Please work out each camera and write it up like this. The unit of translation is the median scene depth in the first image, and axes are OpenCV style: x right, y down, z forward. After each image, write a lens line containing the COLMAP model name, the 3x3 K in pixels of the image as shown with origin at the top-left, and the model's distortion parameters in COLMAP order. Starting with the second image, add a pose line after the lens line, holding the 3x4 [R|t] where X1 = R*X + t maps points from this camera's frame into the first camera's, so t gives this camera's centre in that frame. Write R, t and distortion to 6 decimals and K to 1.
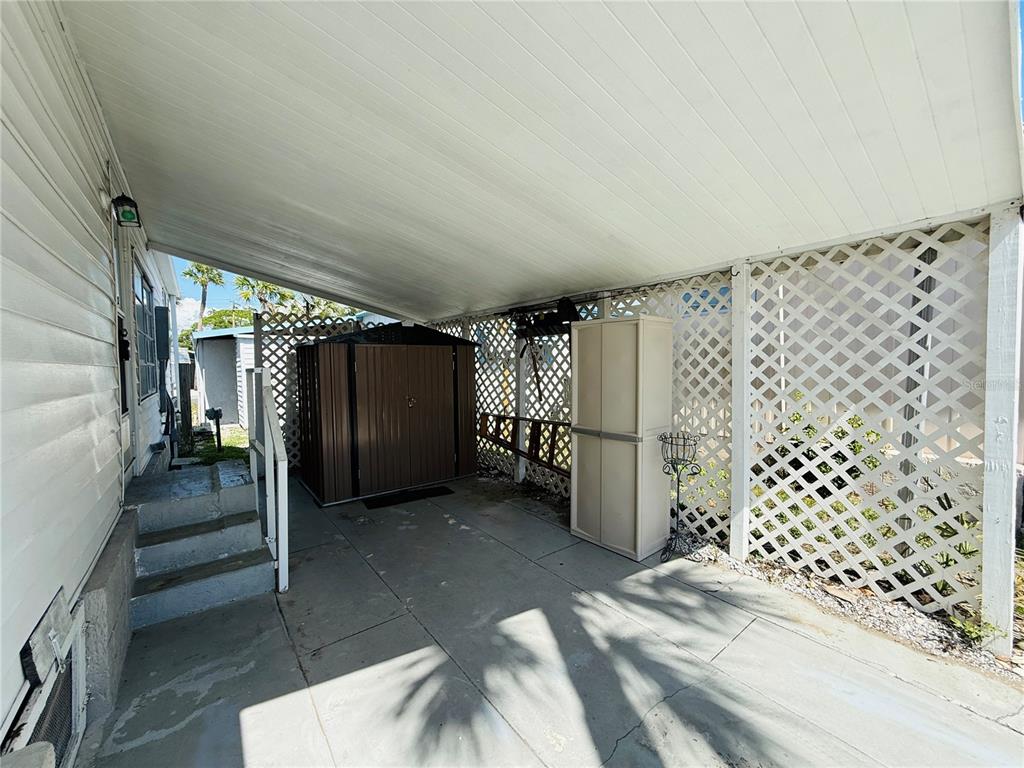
lens RADIAL K [[407.8, 0, 511.0], [0, 407.8, 383.0], [0, 0, 1]] dist [-0.001807, 0.000646]
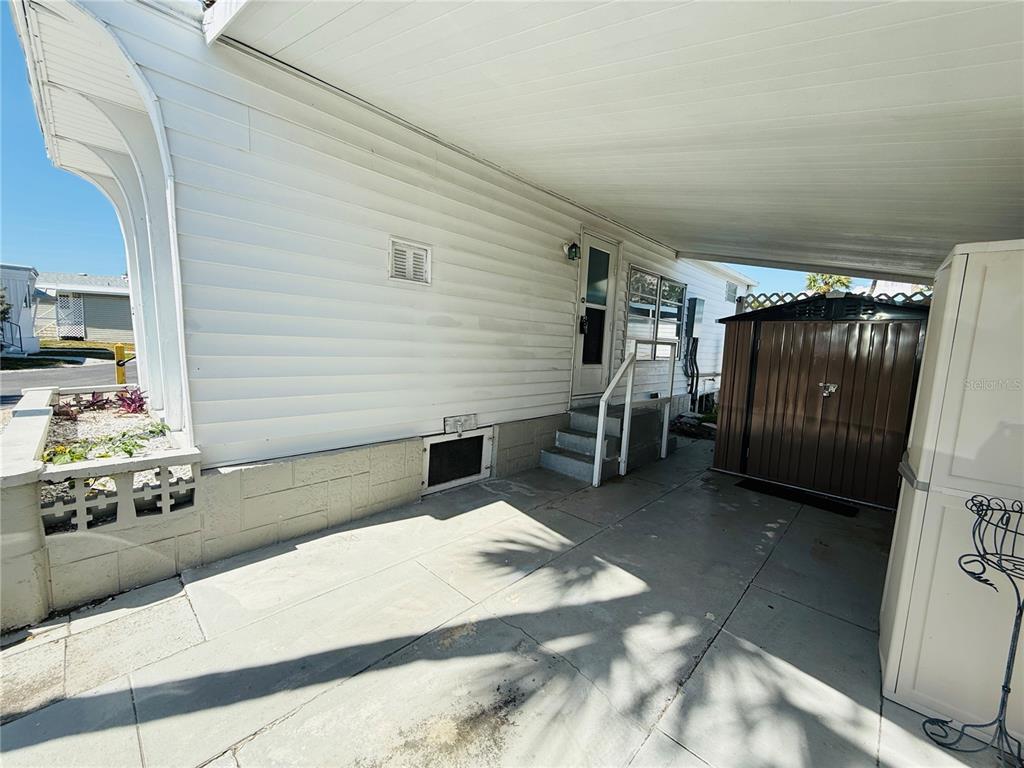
lens RADIAL K [[407.8, 0, 509.6], [0, 407.8, 388.8], [0, 0, 1]] dist [-0.001807, 0.000646]
pose [[0.135461, 0.129683, -0.982259, 0.626495], [-0.081858, 0.989472, 0.119346, -0.002326], [0.987395, 0.064239, 0.144650, 0.331734]]
